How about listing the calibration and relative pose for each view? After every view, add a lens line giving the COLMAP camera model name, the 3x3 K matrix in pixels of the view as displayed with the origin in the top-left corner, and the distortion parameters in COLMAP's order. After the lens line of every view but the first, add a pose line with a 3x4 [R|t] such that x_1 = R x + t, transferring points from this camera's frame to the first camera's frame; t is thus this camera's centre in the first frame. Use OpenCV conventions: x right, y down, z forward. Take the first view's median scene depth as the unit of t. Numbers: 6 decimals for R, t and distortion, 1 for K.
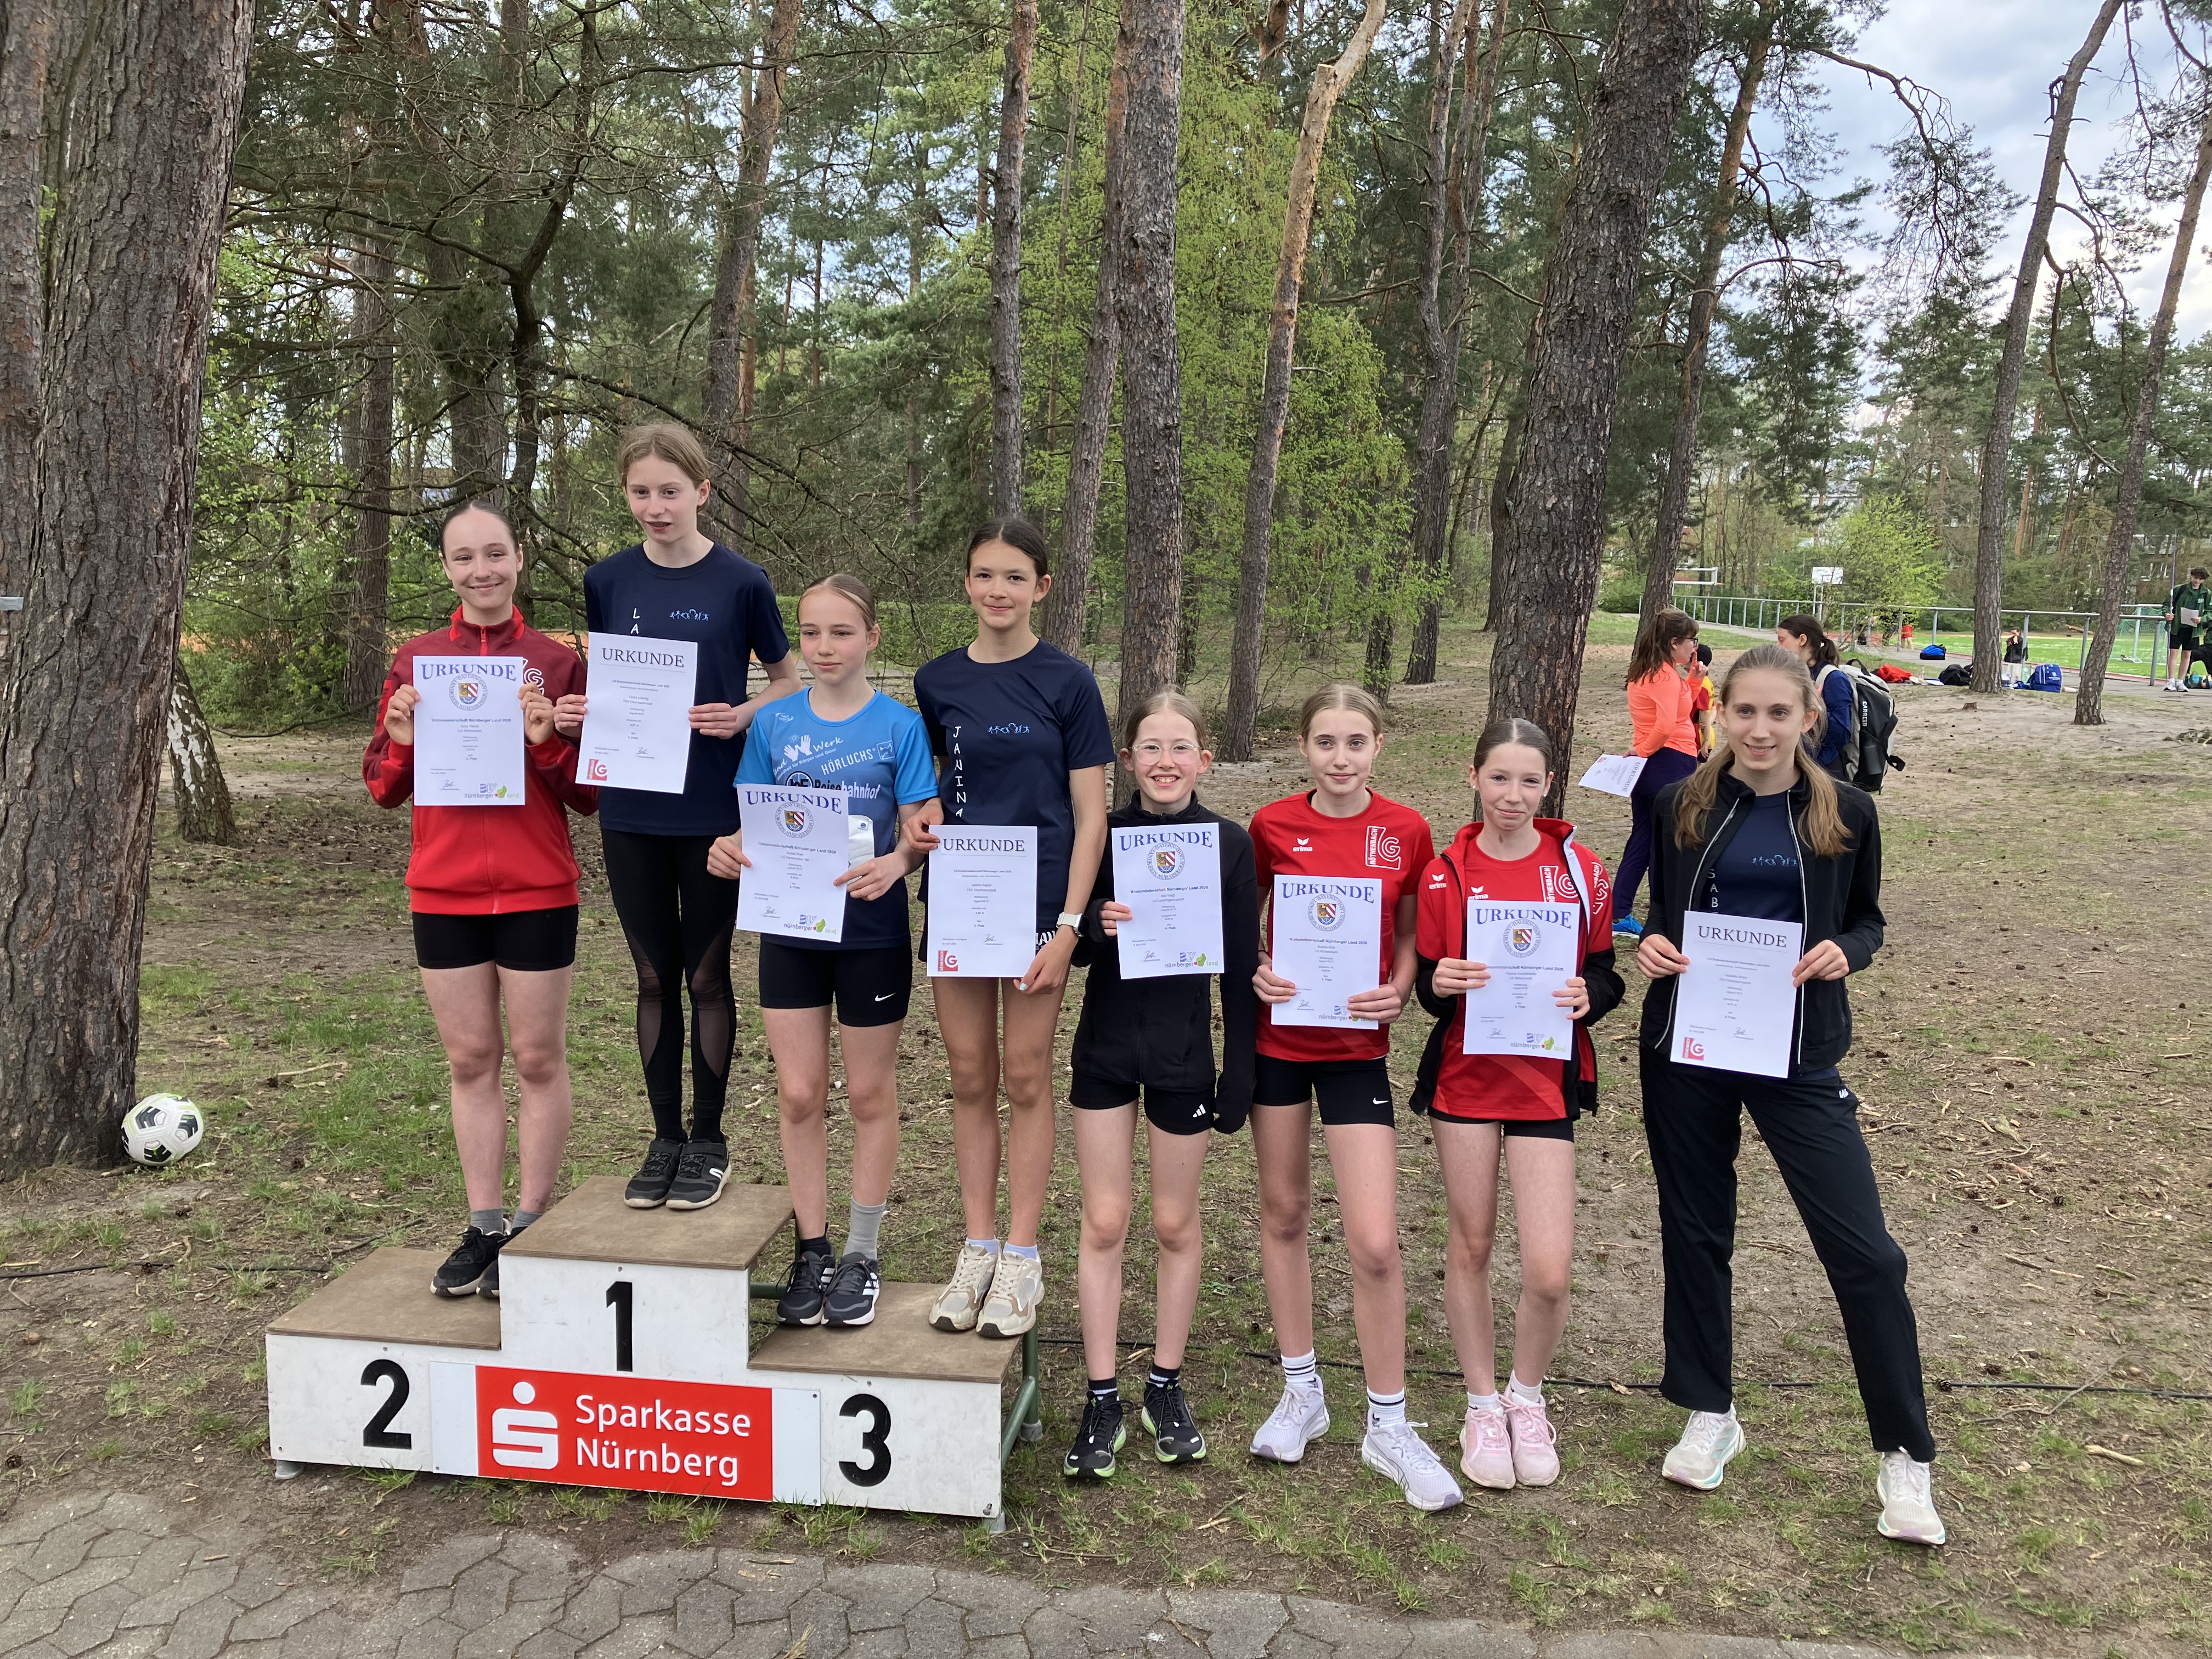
lens RADIAL K [[1825.4, 0, 1090.9], [0, 1825.4, 812.6], [0, 0, 1]] dist [0.021990, -0.009821]
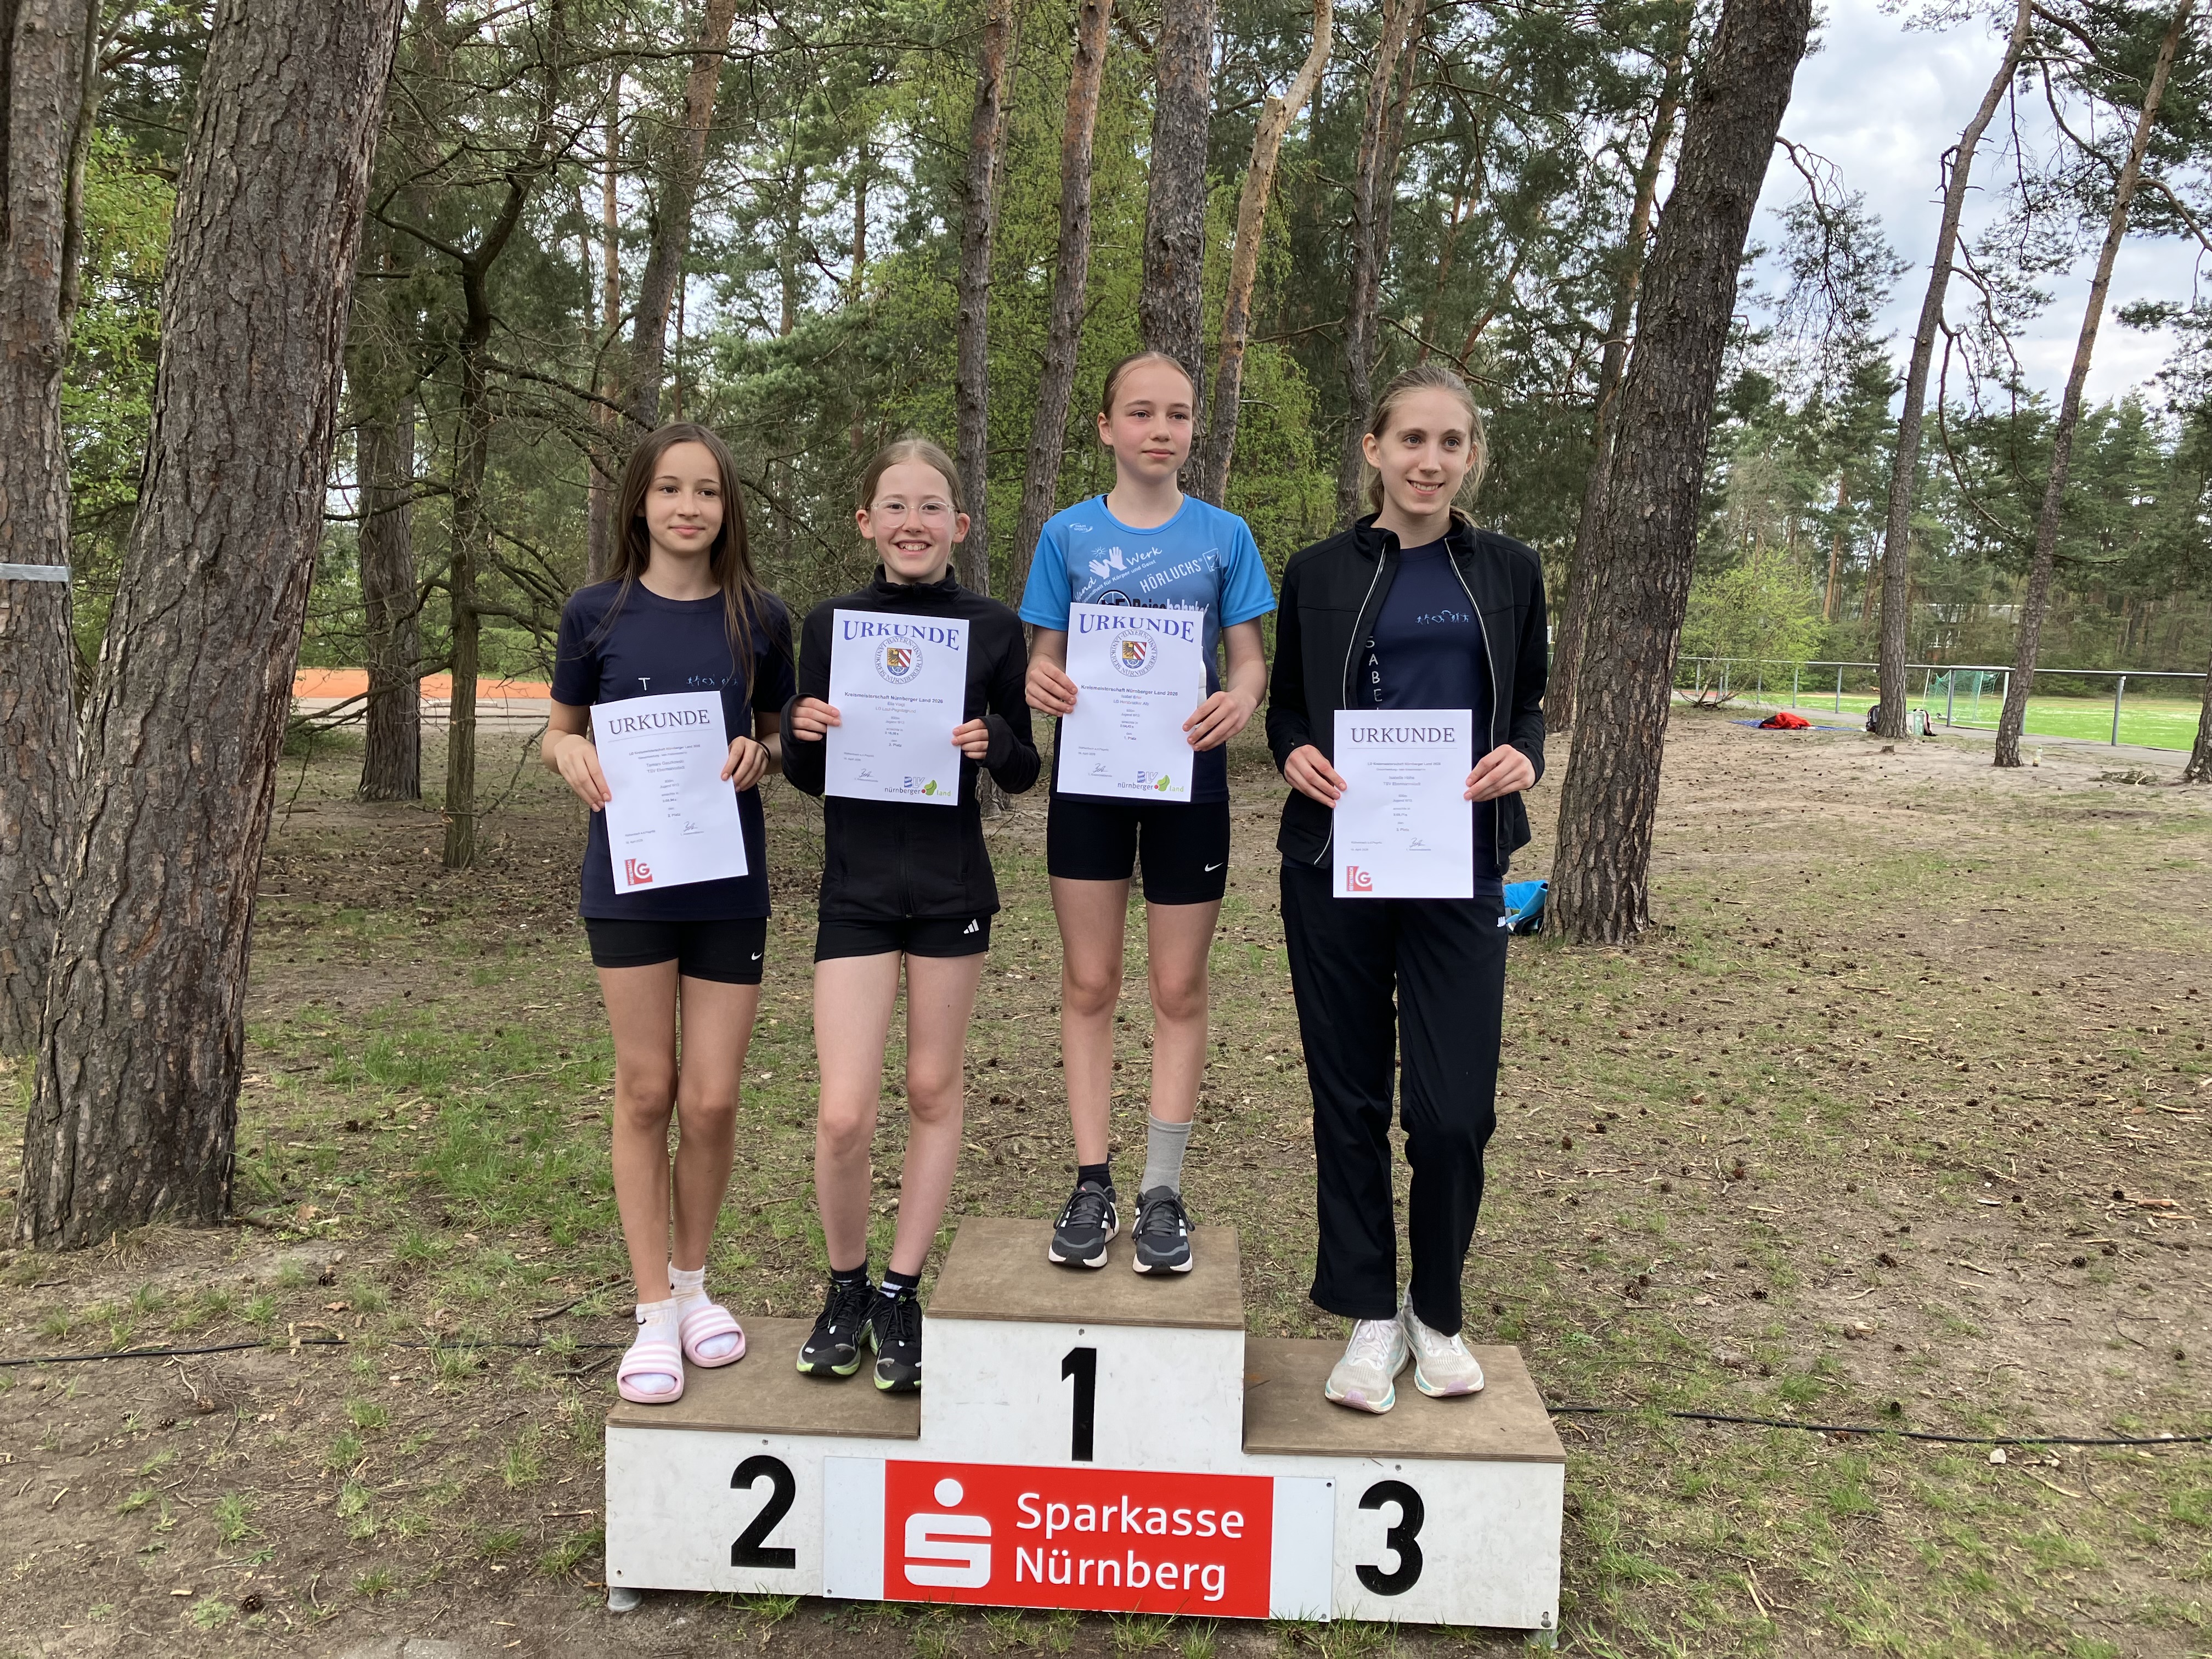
lens RADIAL K [[1825.4, 0, 1105.5], [0, 1825.4, 805.7], [0, 0, 1]] dist [0.021990, -0.009821]
pose [[0.994718, 0.005302, 0.102511, -0.228339], [-0.001860, 0.999432, -0.033649, 0.031646], [-0.102632, 0.033280, 0.994163, 0.134316]]
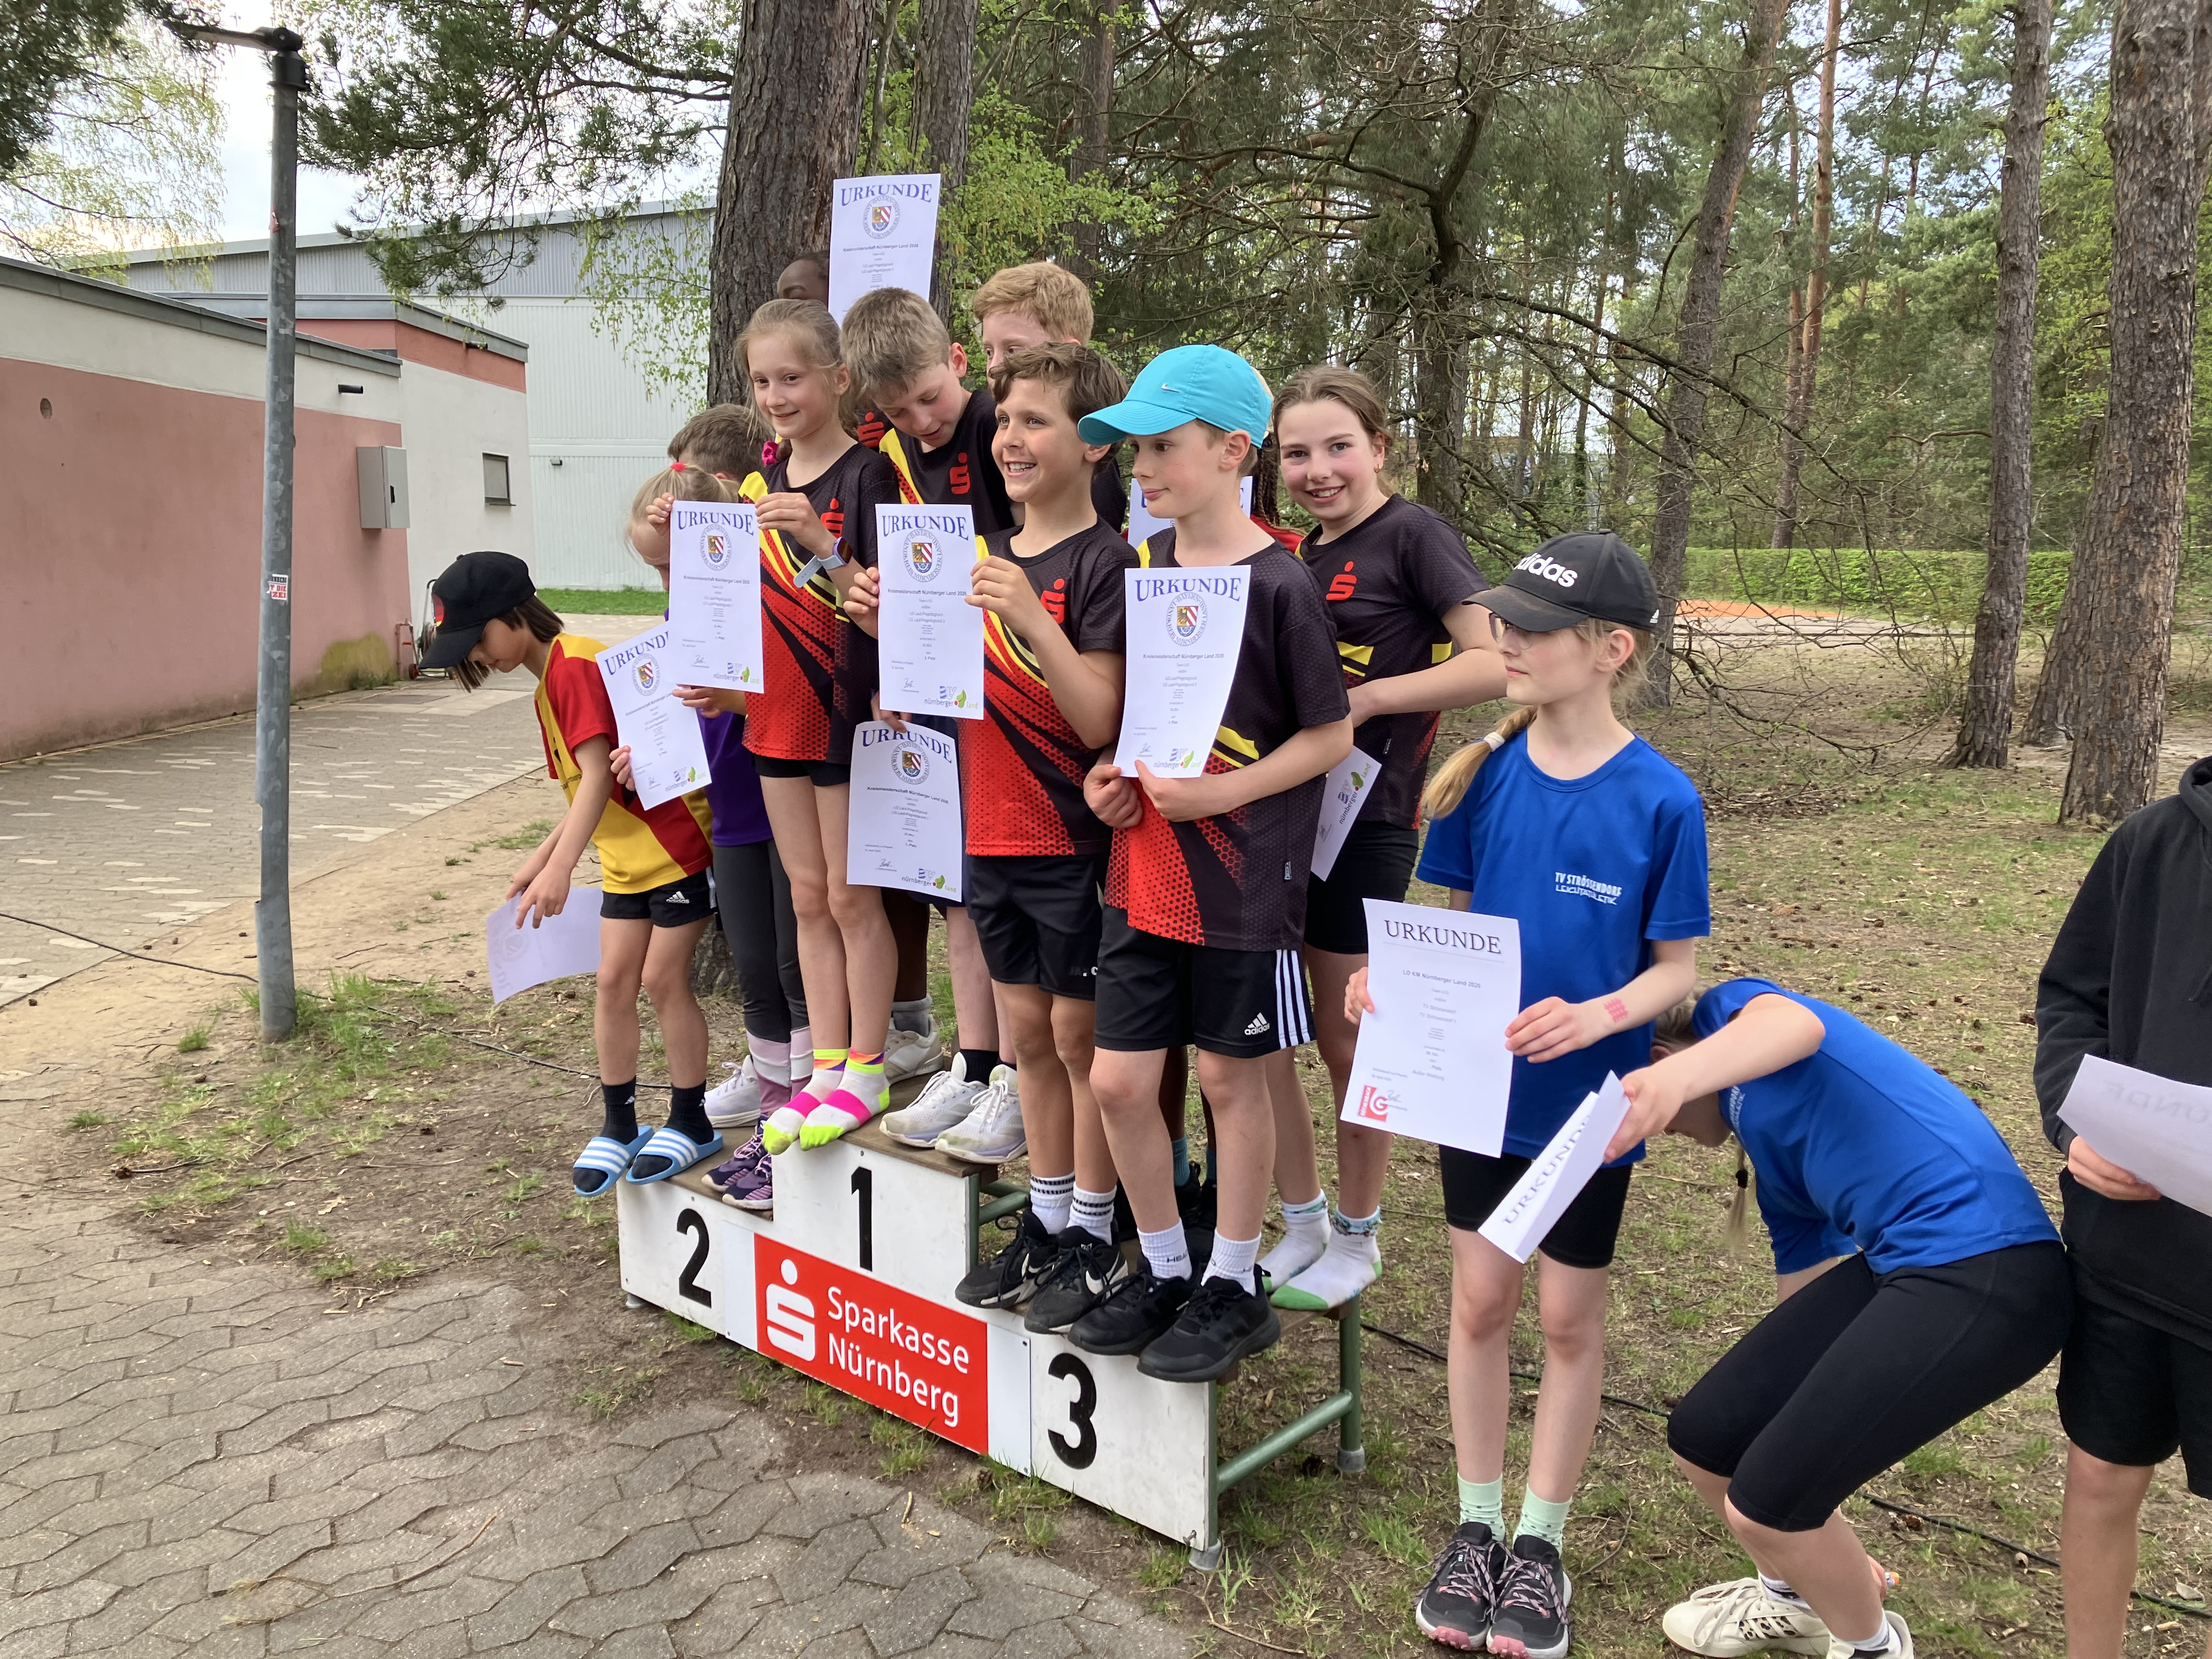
lens RADIAL K [[1825.4, 0, 1082.6], [0, 1825.4, 800.1], [0, 0, 1]] dist [0.021990, -0.009821]
pose [[0.836190, 0.061177, -0.545017, 0.210691], [-0.055943, 0.998090, 0.026203, 0.033873], [0.545580, 0.008579, 0.838015, 0.217293]]
